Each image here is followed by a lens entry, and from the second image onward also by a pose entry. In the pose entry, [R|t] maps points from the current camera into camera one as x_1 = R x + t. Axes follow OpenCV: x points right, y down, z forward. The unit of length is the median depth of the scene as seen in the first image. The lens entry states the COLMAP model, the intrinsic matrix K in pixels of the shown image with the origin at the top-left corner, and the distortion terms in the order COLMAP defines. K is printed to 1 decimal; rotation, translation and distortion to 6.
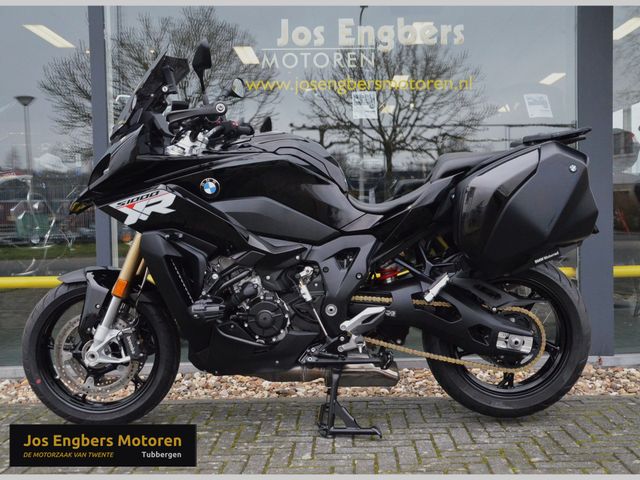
lens RADIAL K [[804.7, 0, 320.0], [0, 804.7, 240.0], [0, 0, 1]] dist [-0.001910, 0.015977]
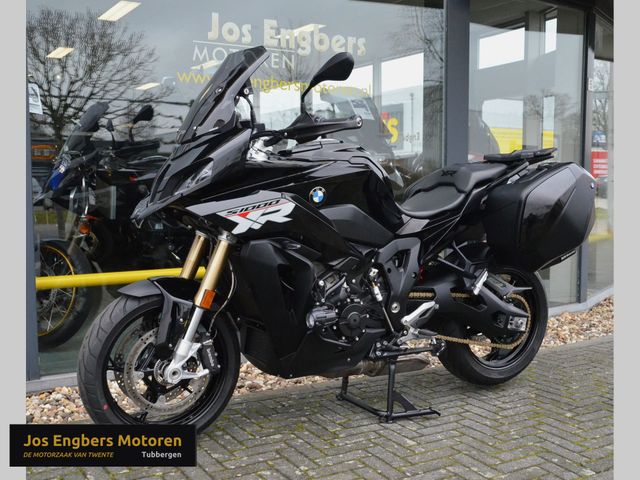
lens RADIAL K [[779.8, 0, 320.0], [0, 779.8, 240.0], [0, 0, 1]] dist [-0.032686, -0.015651]
pose [[0.855494, -0.024580, 0.517228, -0.617866], [0.003625, 0.999133, 0.041485, -0.048514], [-0.517799, -0.033616, 0.854841, 0.149813]]
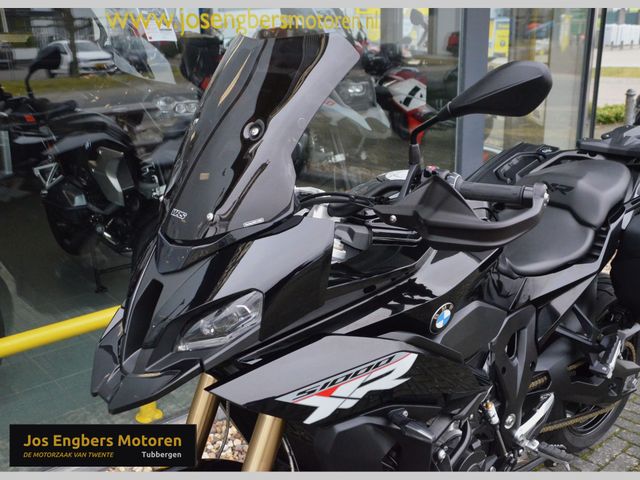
lens RADIAL K [[696.1, 0, 320.0], [0, 696.1, 240.0], [0, 0, 1]] dist [-0.011312, -0.001343]
pose [[0.753482, -0.190613, 0.629231, -0.471909], [0.030576, 0.966174, 0.256071, -0.232632], [-0.656757, -0.173706, 0.733823, 0.682923]]
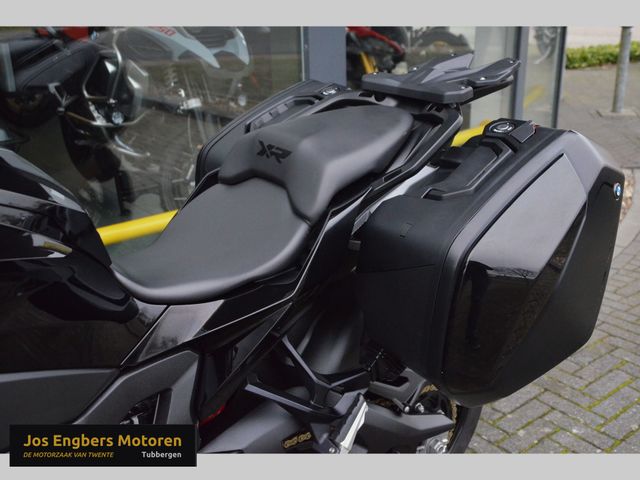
lens RADIAL K [[696.1, 0, 320.0], [0, 696.1, 240.0], [0, 0, 1]] dist [-0.011312, -0.001343]
pose [[0.793054, -0.224026, 0.566460, -0.080656], [0.034775, 0.945051, 0.325068, -0.184514], [-0.608158, -0.238097, 0.757267, 0.694955]]
